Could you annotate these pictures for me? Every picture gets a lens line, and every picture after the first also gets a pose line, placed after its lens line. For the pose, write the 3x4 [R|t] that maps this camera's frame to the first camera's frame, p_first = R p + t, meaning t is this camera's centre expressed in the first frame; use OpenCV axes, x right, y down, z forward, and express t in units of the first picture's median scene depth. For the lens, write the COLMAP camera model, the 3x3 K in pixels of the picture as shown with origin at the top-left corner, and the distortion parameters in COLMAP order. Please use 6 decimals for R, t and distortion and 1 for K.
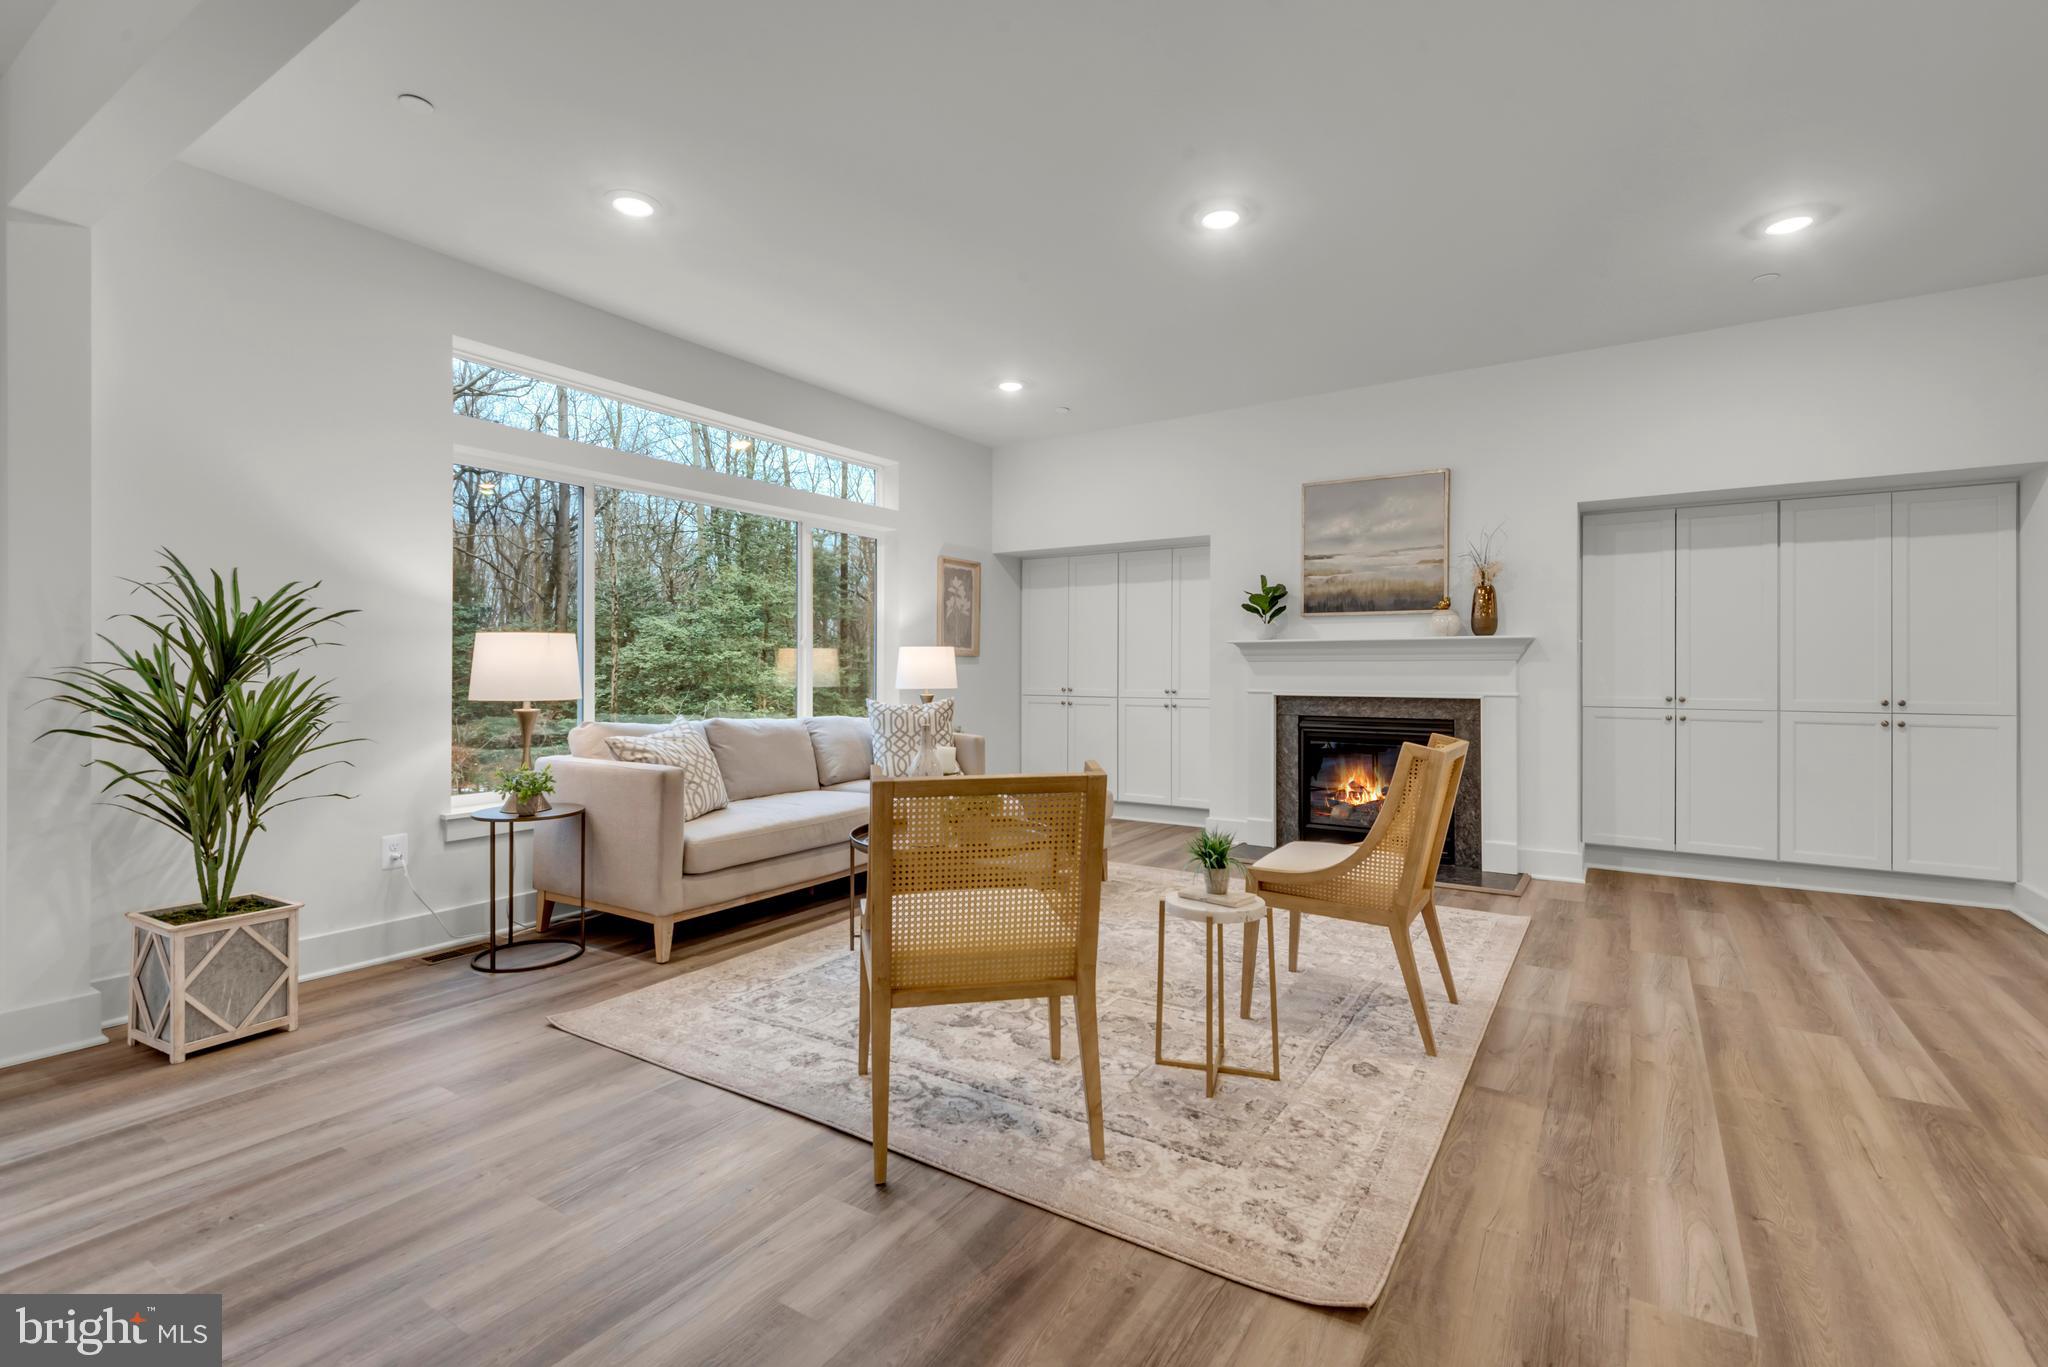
lens RADIAL K [[919.1, 0, 1003.4], [0, 919.1, 658.3], [0, 0, 1]] dist [0.003688, -0.002554]
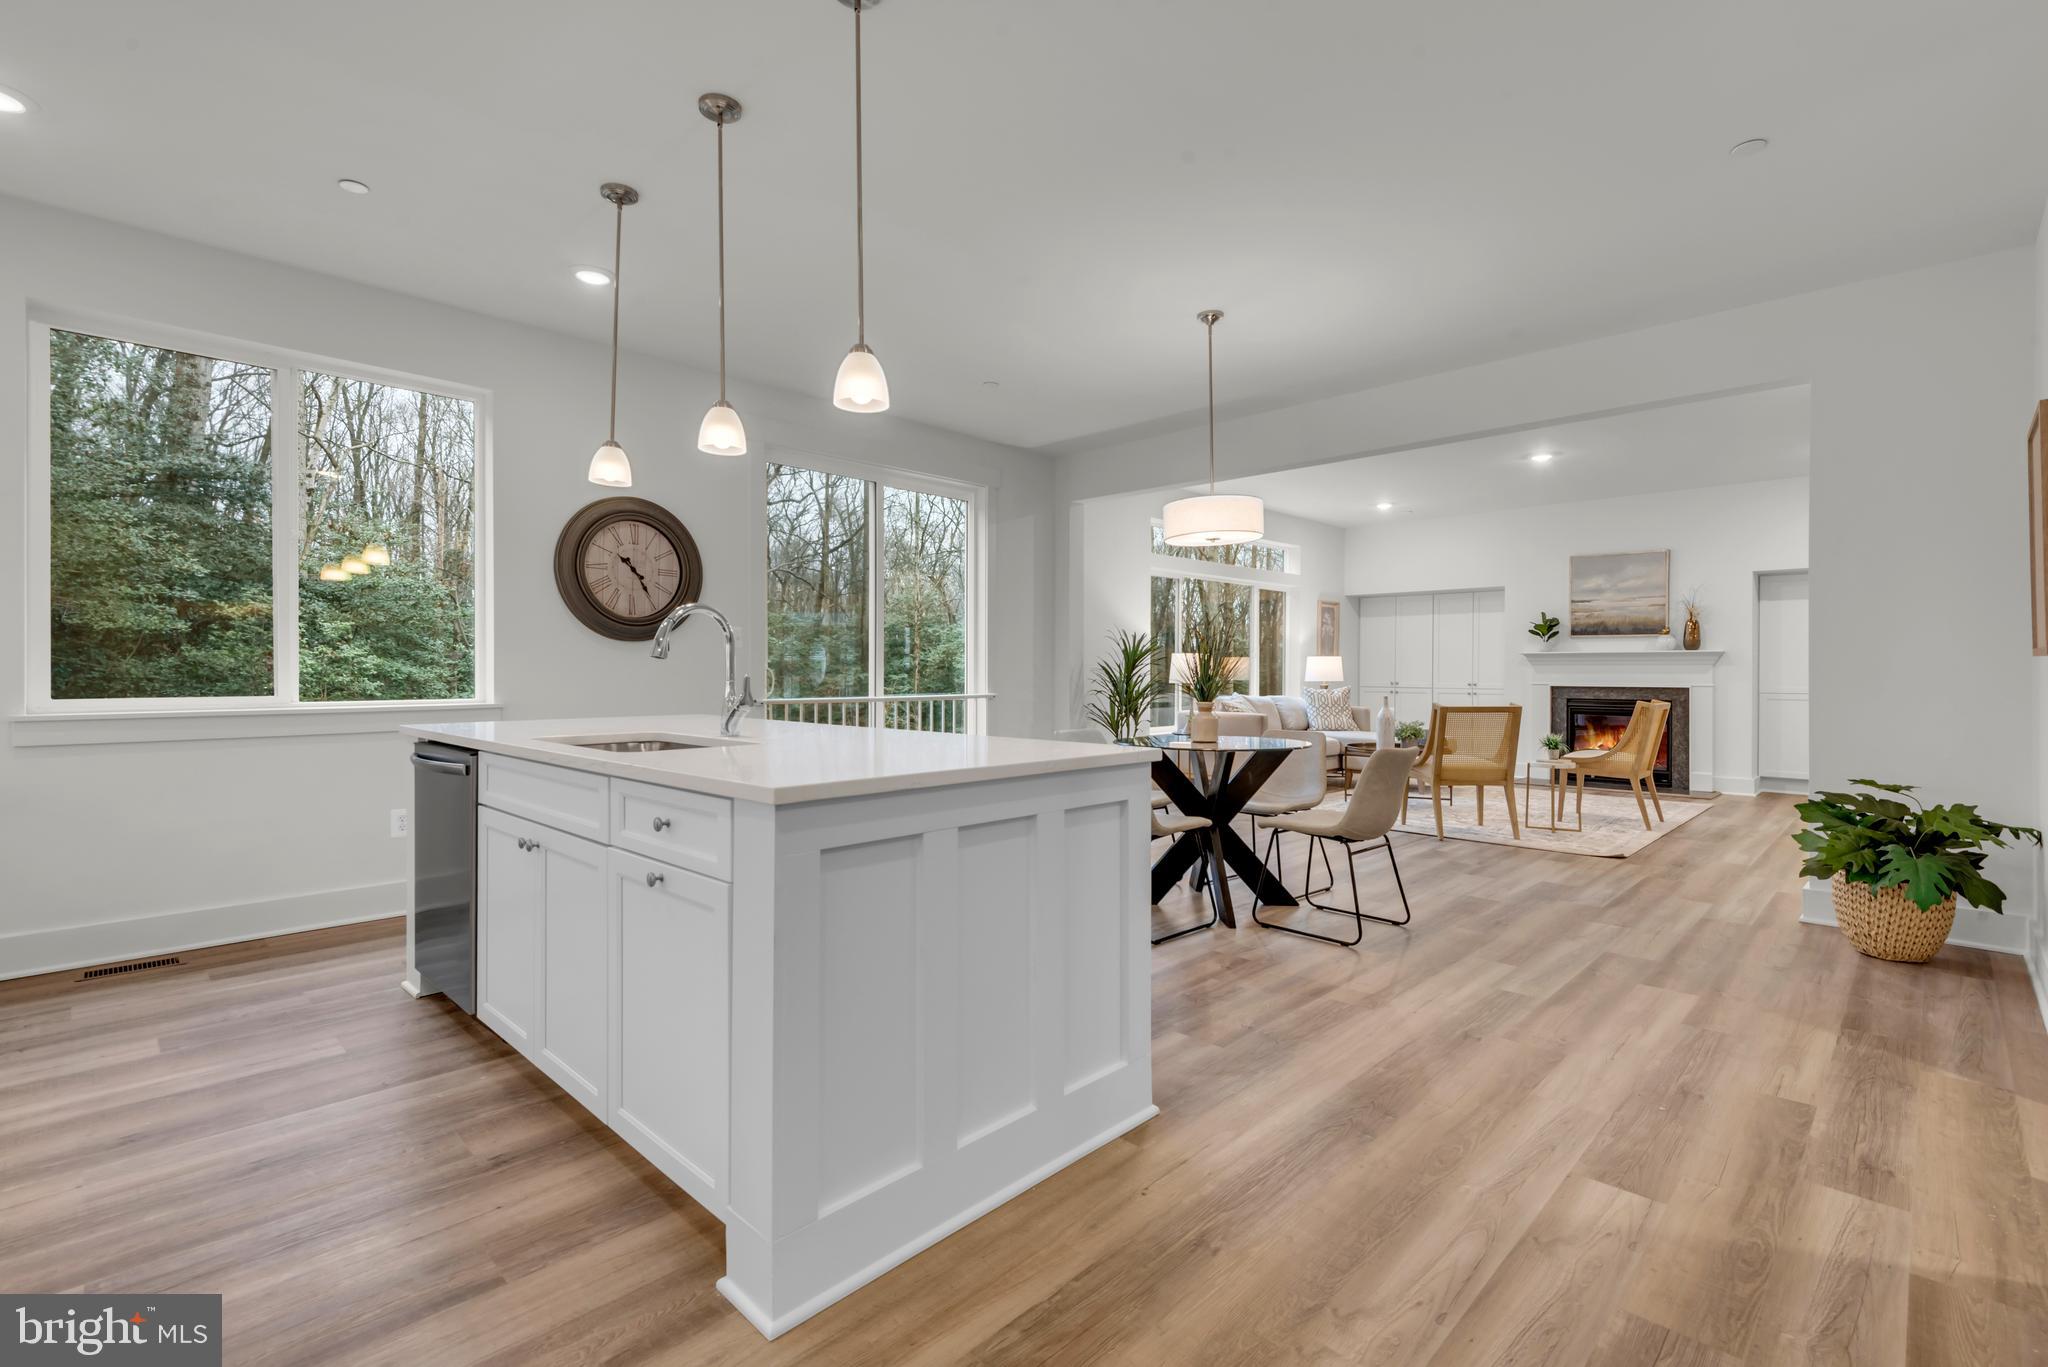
lens RADIAL K [[919.1, 0, 1020.2], [0, 919.1, 667.0], [0, 0, 1]] dist [0.003688, -0.002554]
pose [[0.982662, -0.000423, -0.185404, -0.342475], [0.001991, 0.999964, 0.008270, -0.009634], [0.185394, -0.008496, 0.982627, -0.812698]]
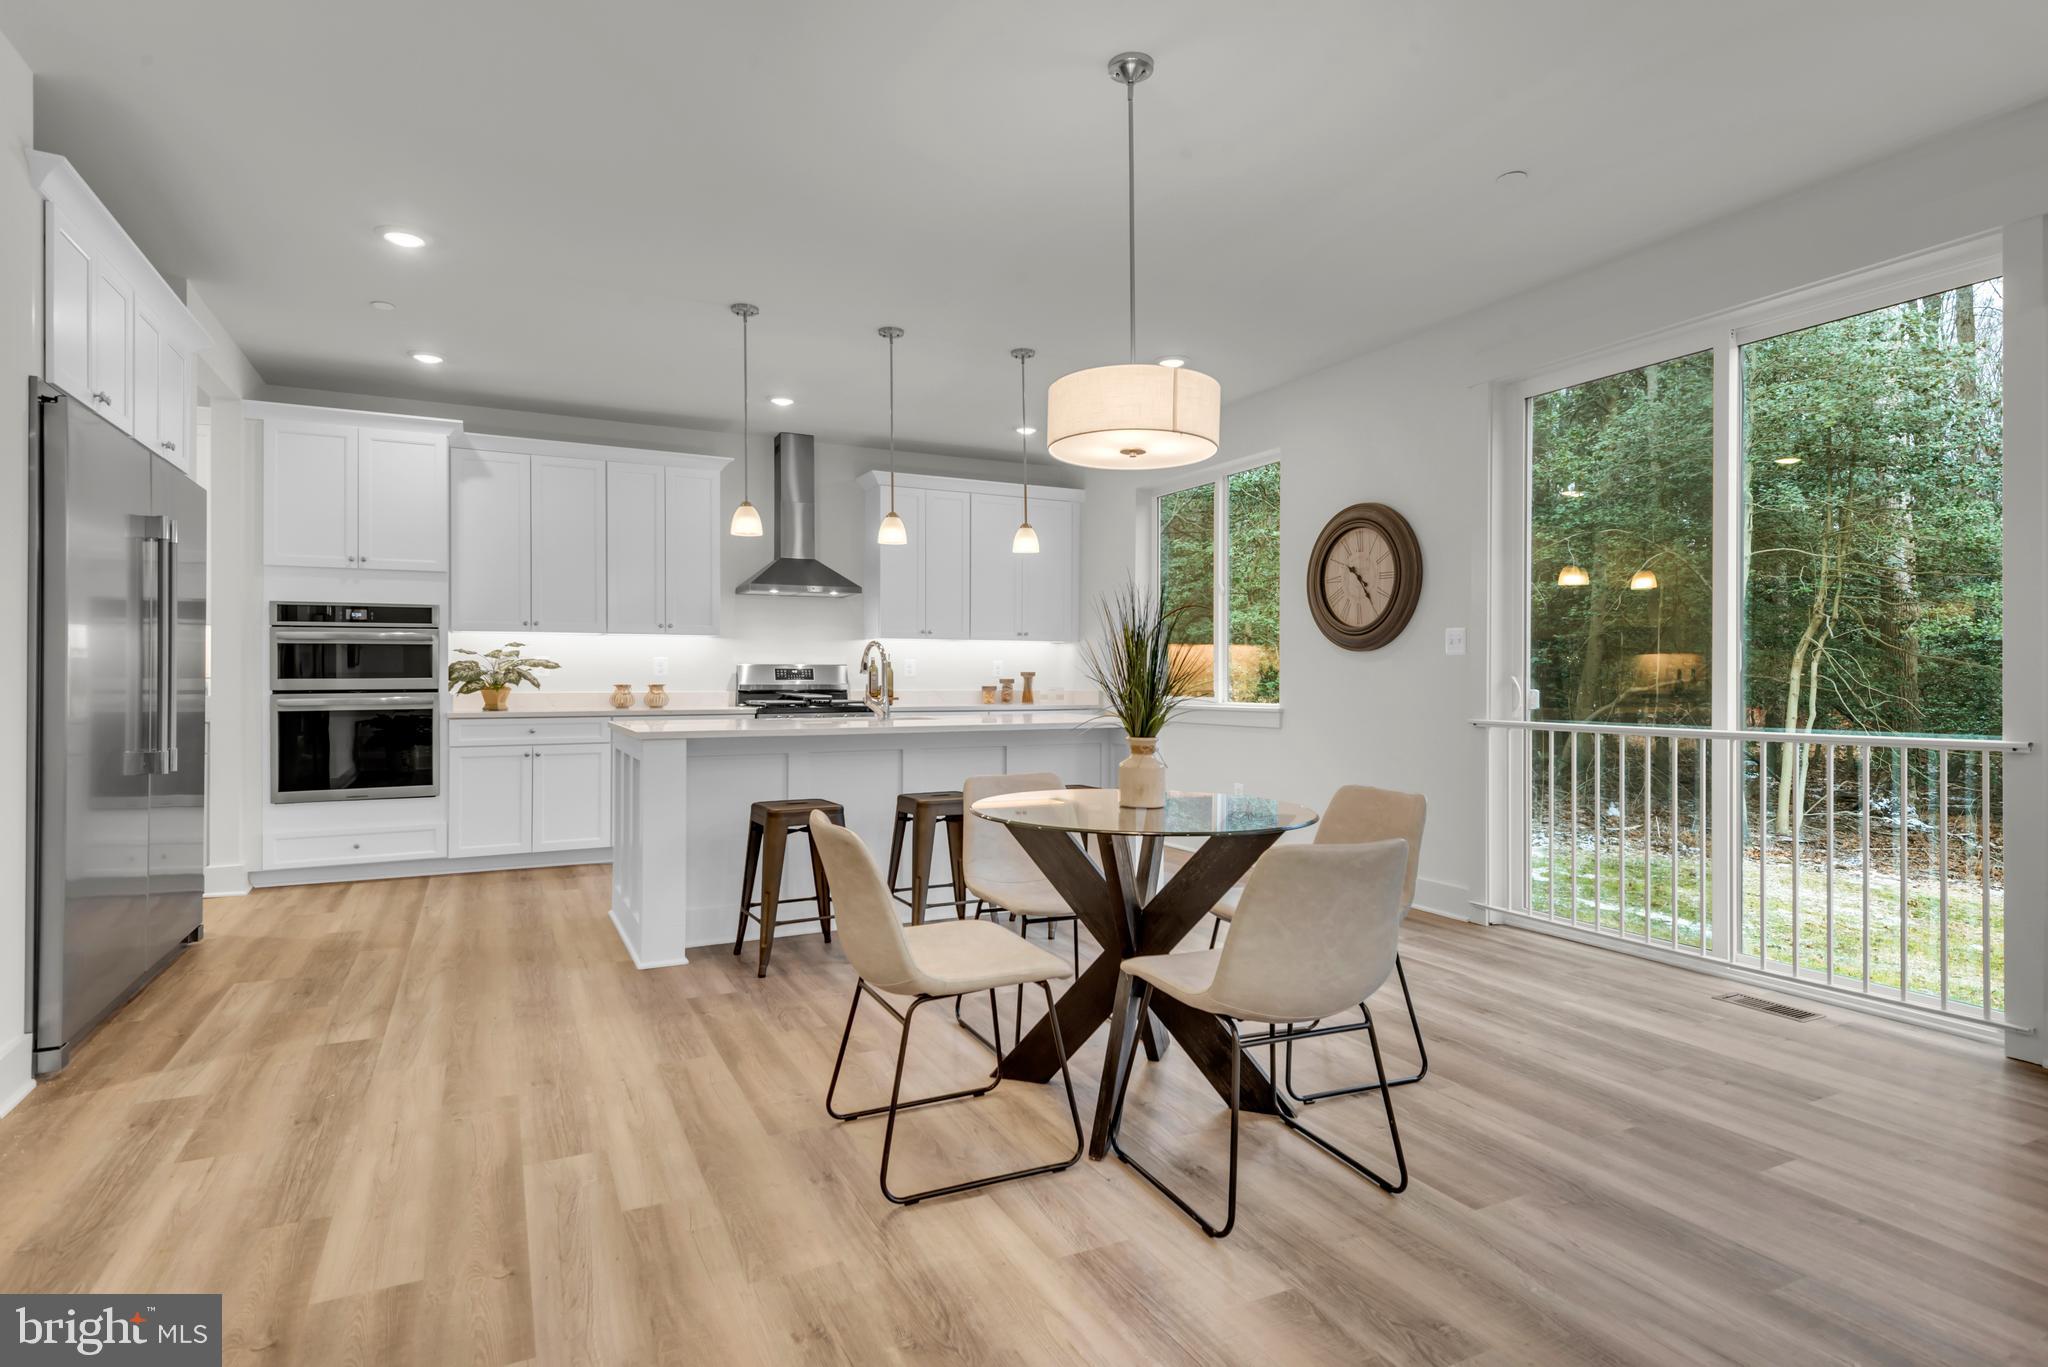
lens RADIAL K [[1076.0, 0, 1029.7], [0, 1076.0, 669.7], [0, 0, 1]] dist [0.011279, -0.001237]
pose [[-0.487835, -0.004983, -0.872921, 0.157910], [0.009673, 0.999891, -0.011114, -0.002015], [0.872882, -0.013865, -0.487734, 0.198878]]
